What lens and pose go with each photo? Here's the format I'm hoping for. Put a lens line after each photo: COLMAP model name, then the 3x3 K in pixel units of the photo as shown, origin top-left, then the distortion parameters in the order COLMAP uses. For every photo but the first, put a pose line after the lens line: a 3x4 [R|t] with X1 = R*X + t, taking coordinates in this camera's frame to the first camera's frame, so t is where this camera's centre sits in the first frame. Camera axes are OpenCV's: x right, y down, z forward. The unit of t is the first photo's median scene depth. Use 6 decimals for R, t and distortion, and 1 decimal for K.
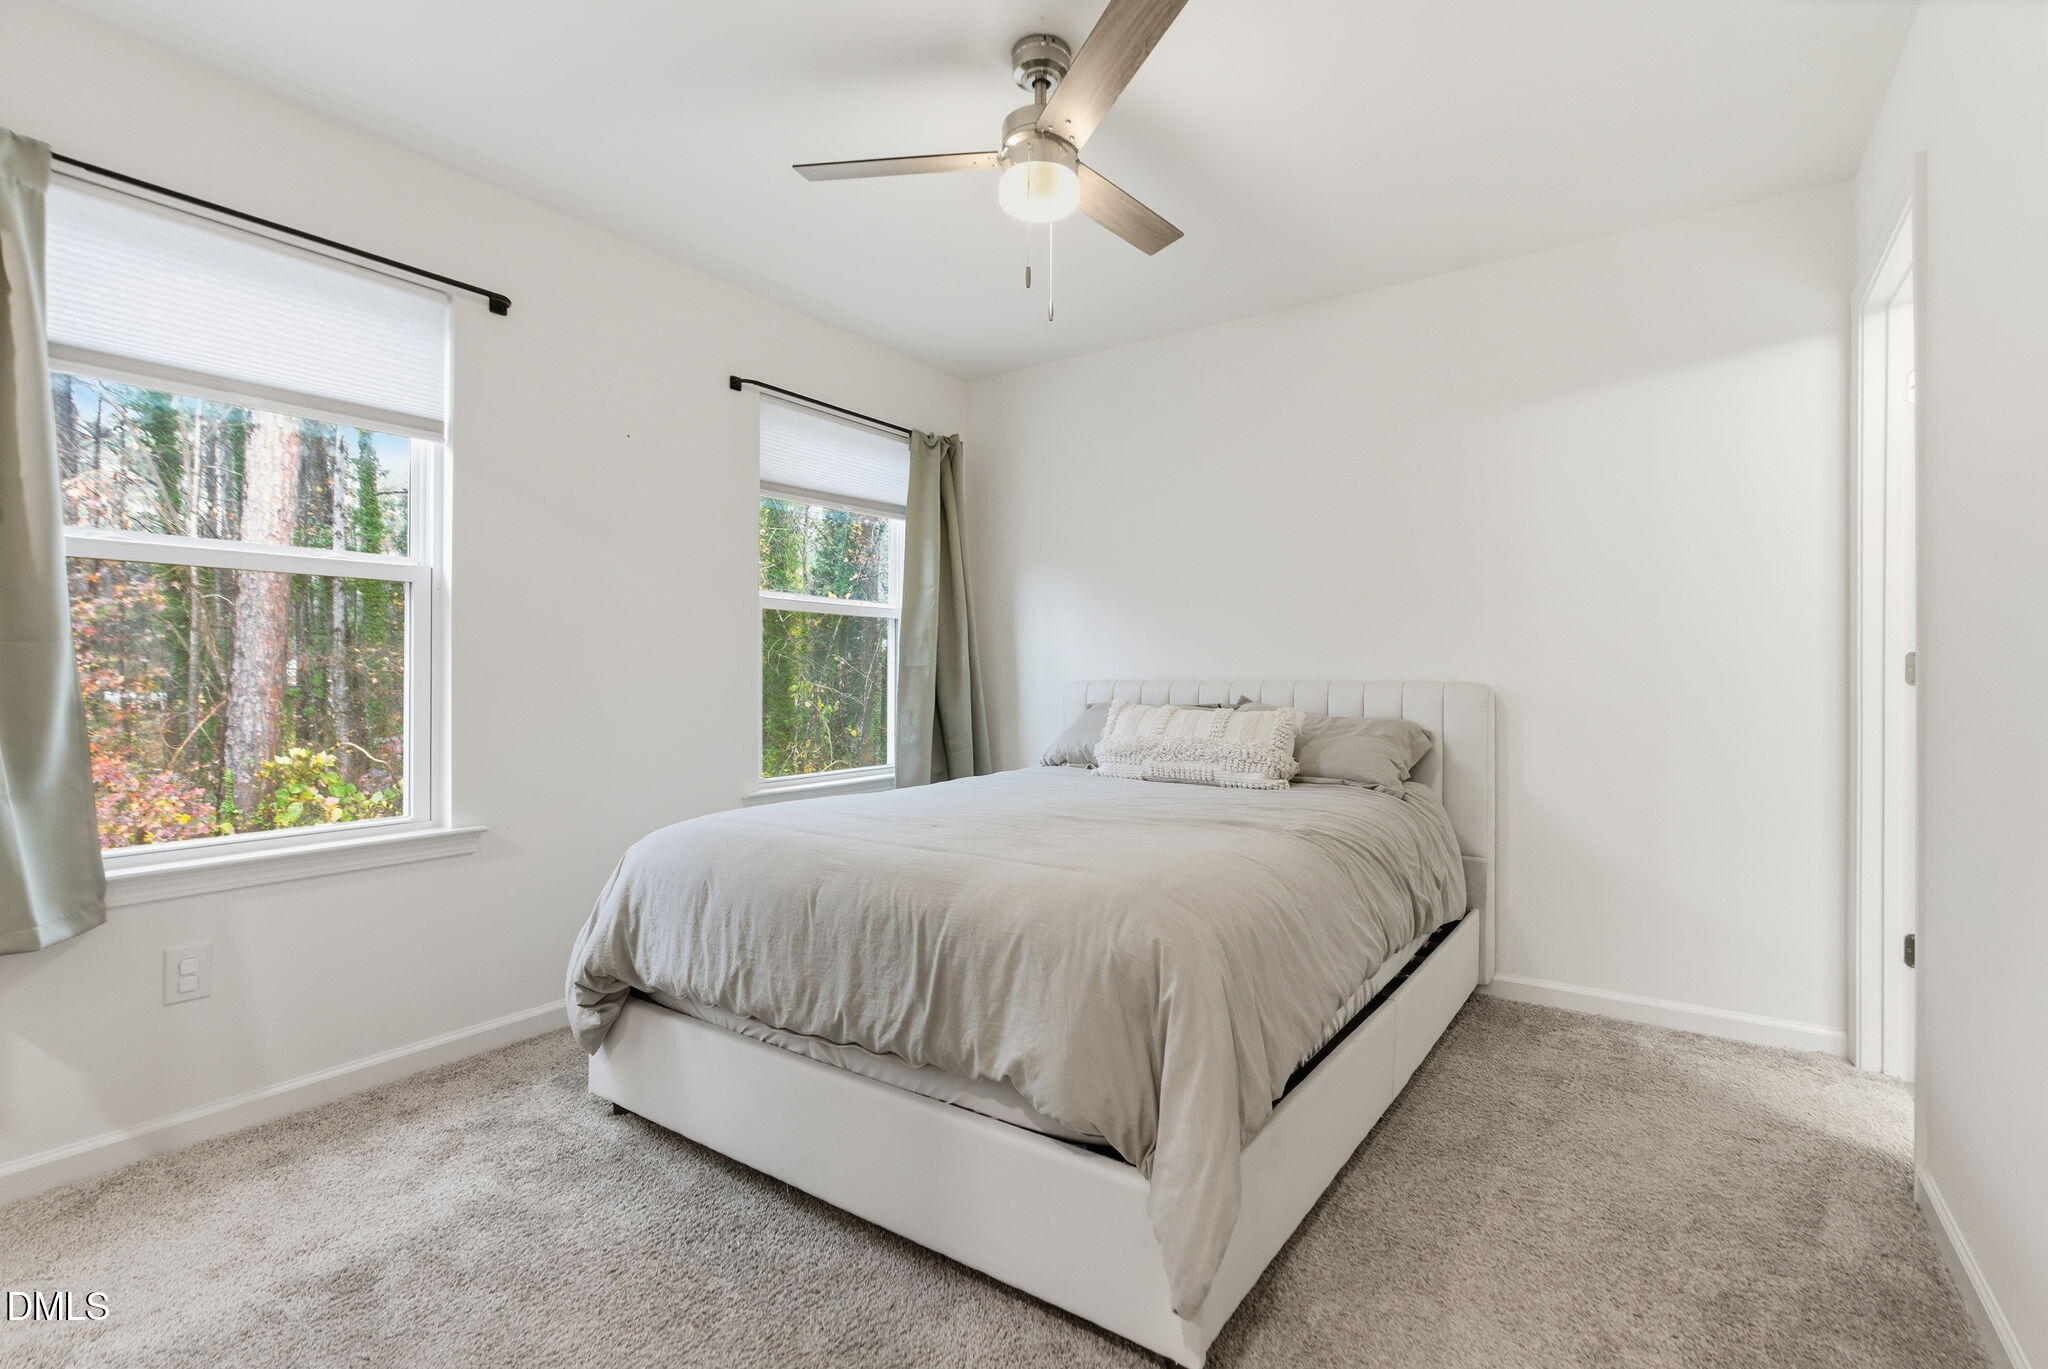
lens RADIAL K [[948.7, 0, 1031.3], [0, 948.7, 673.8], [0, 0, 1]] dist [0.000501, -0.000117]
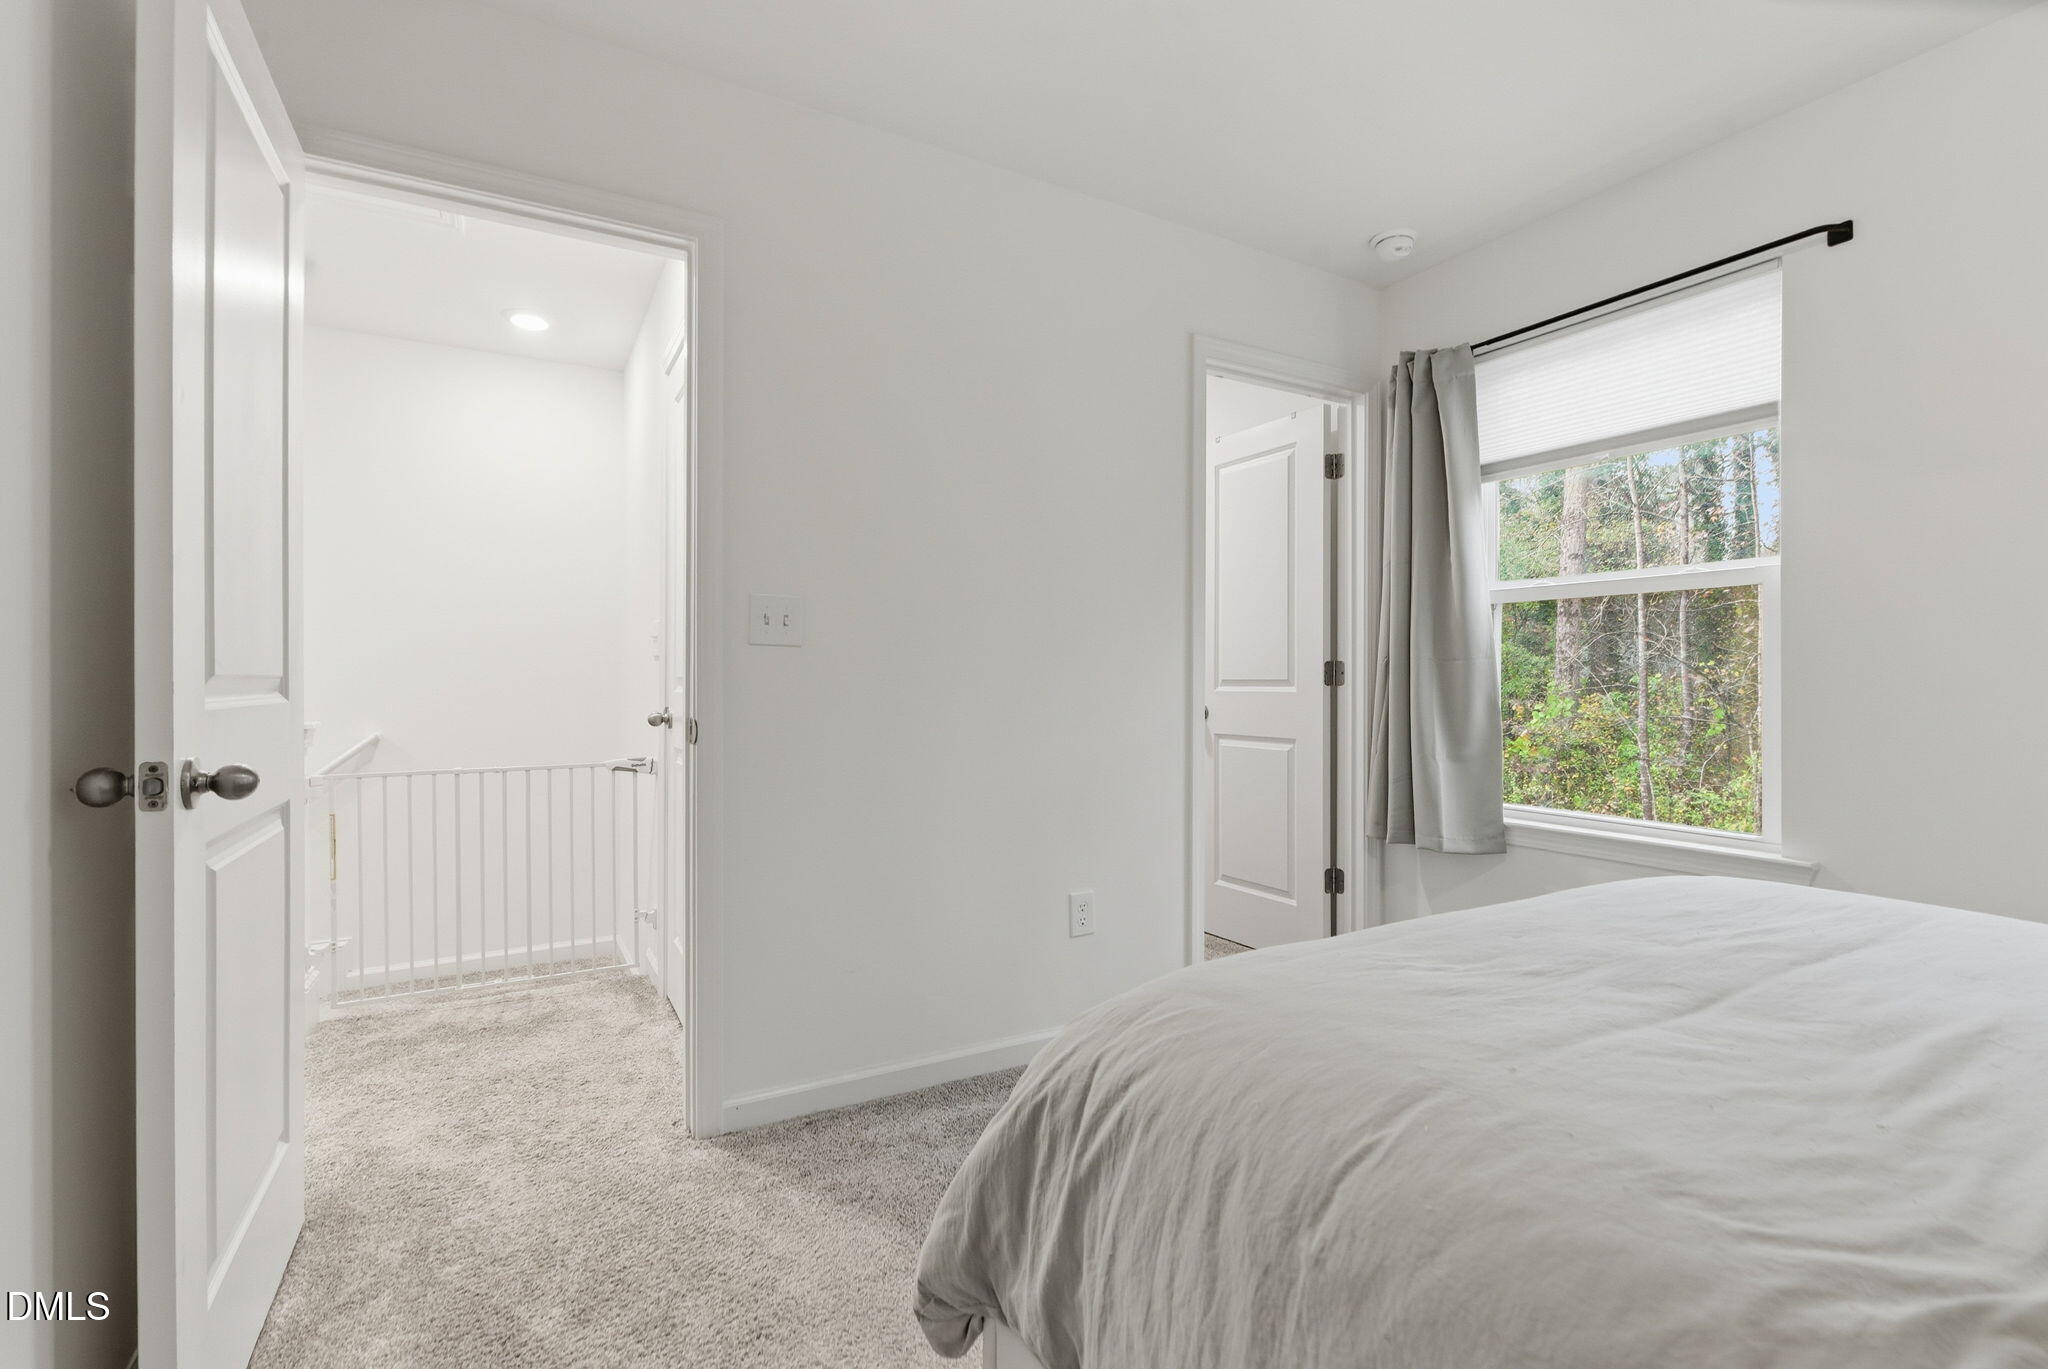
lens RADIAL K [[942.9, 0, 1026.3], [0, 942.9, 694.8], [0, 0, 1]] dist [0.001031, 0.000369]
pose [[-0.445154, 0.008833, -0.895410, 0.552571], [-0.001987, 0.999939, 0.010852, 0.003538], [0.895452, 0.006611, -0.445109, 0.845696]]
